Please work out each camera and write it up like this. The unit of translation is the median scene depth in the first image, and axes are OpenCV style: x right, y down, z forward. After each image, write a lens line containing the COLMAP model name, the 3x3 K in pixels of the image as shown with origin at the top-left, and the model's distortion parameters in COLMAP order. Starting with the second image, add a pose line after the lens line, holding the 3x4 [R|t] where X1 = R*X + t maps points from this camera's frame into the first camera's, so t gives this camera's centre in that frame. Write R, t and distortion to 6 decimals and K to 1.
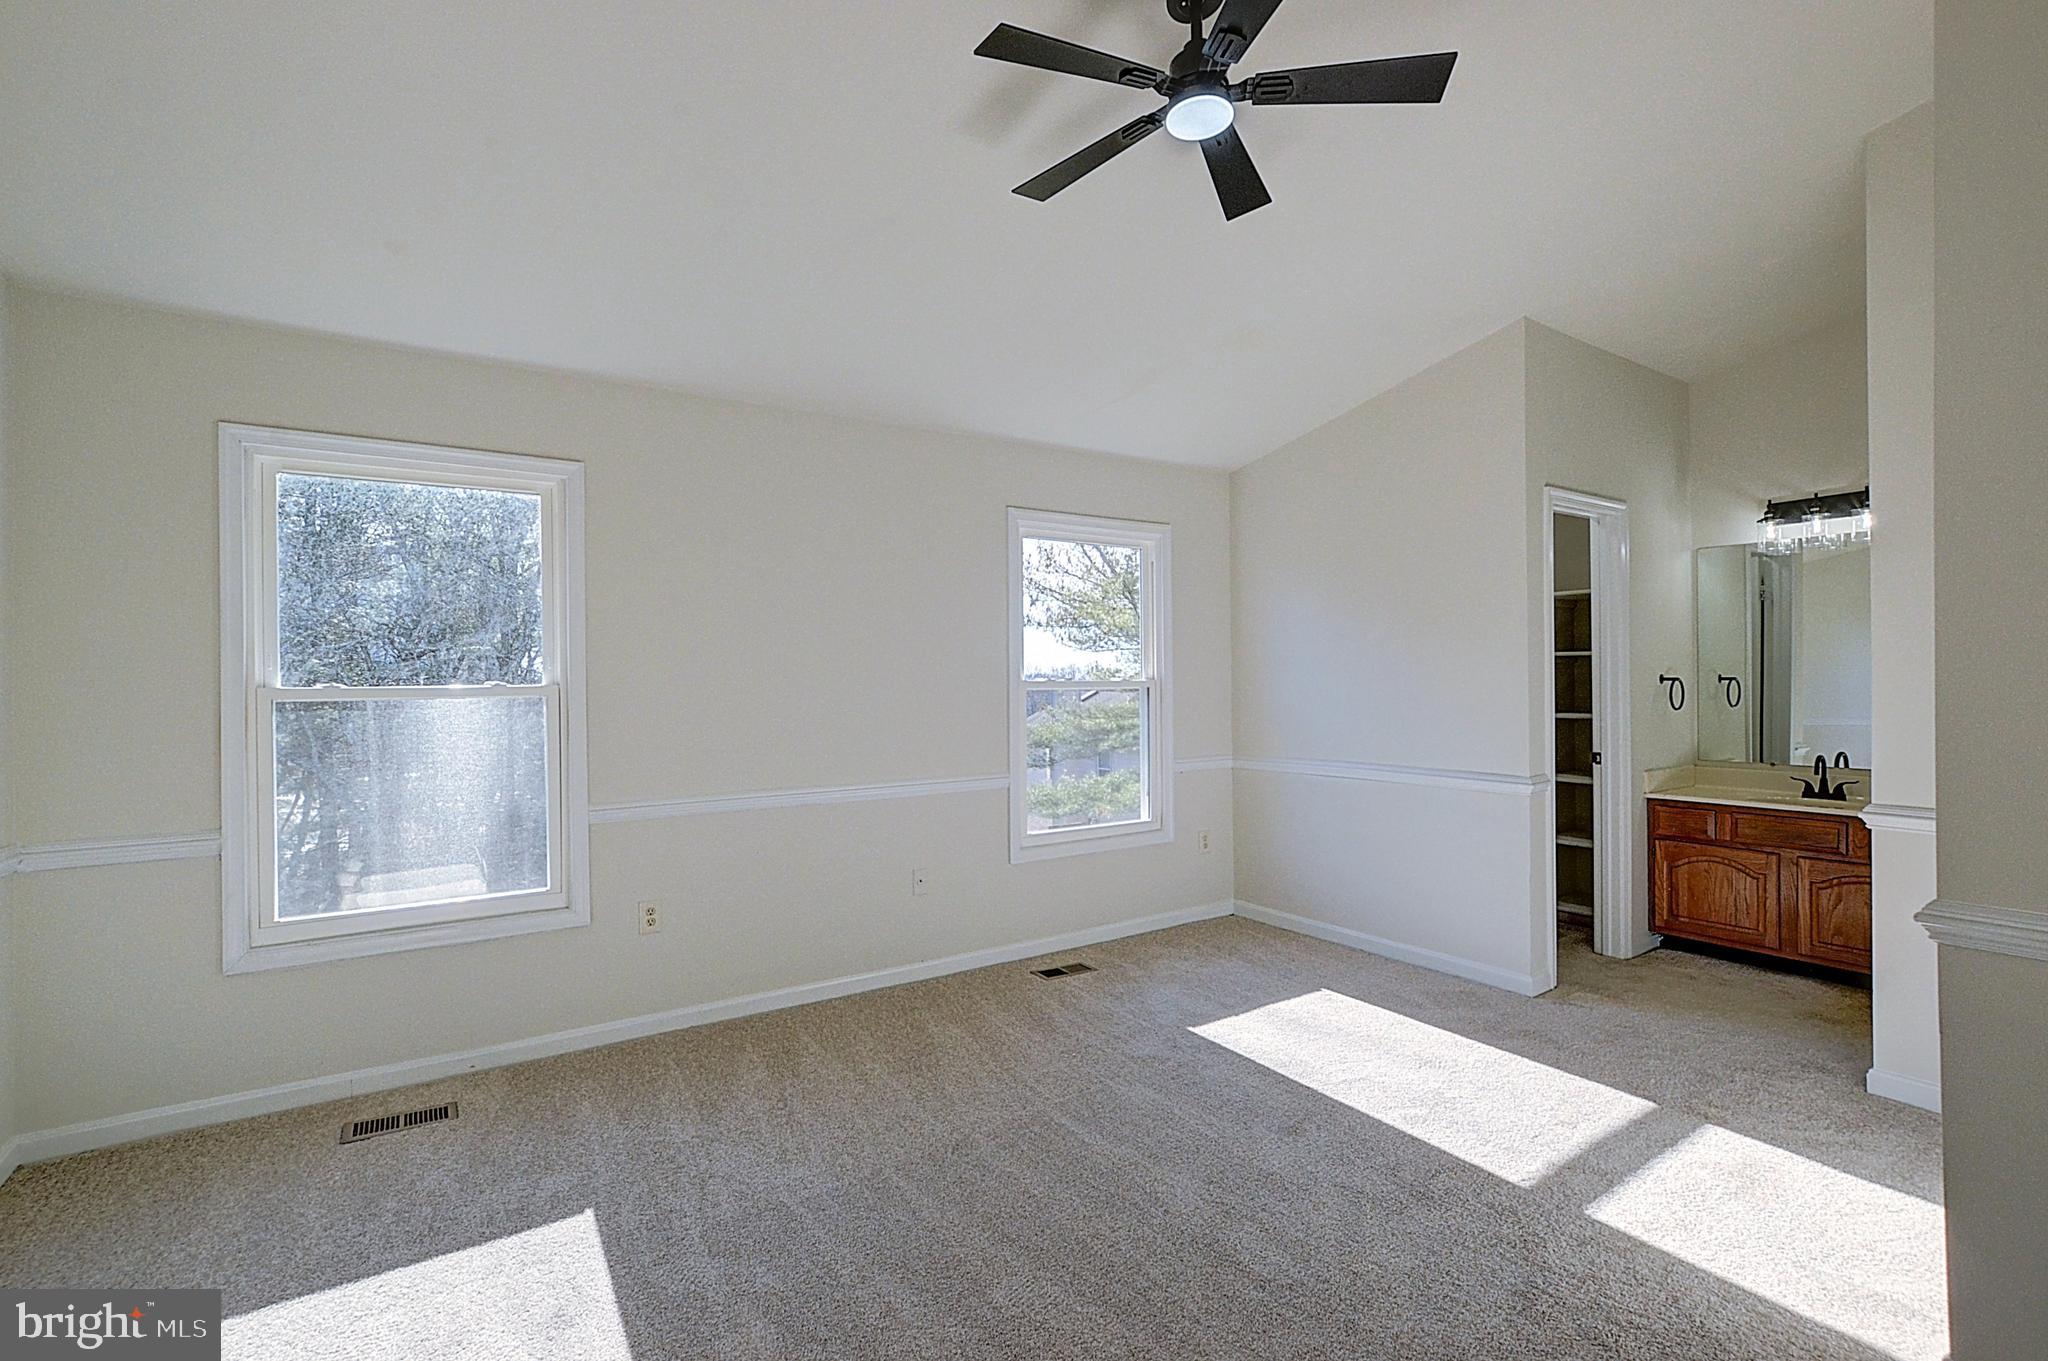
lens RADIAL K [[875.1, 0, 1024.0], [0, 875.1, 680.5], [0, 0, 1]] dist [-0.012044, 0.000231]
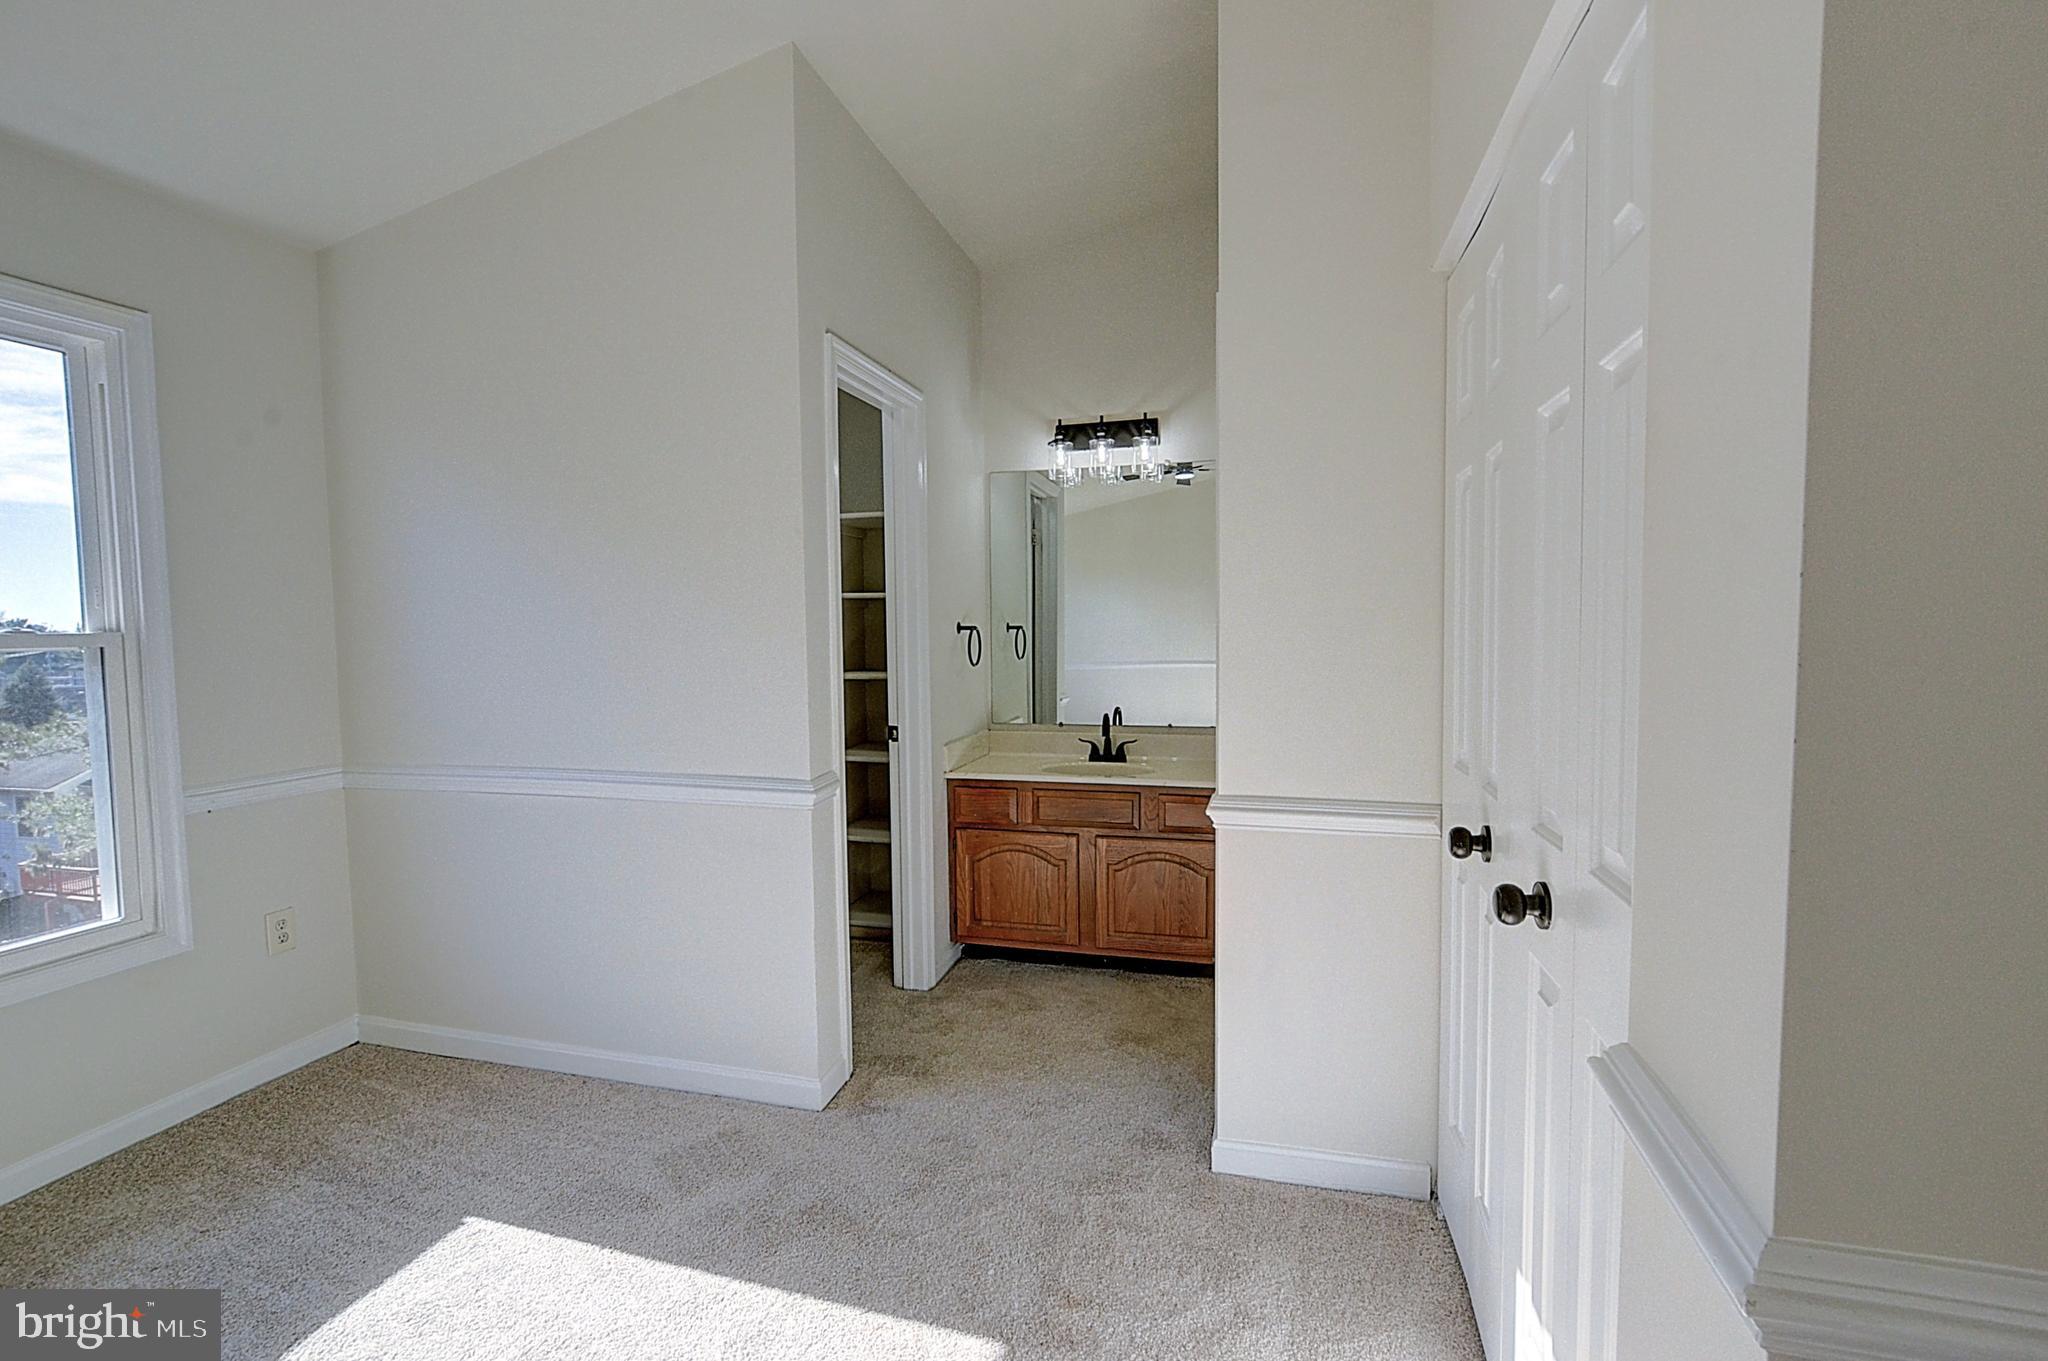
lens RADIAL K [[902.4, 0, 1024.0], [0, 902.4, 680.5], [0, 0, 1]] dist [-0.001017, -0.000008]
pose [[0.735060, -0.042852, 0.676646, 0.218143], [0.002588, 0.998171, 0.060403, -0.004017], [-0.677997, -0.042648, 0.733826, 0.358044]]
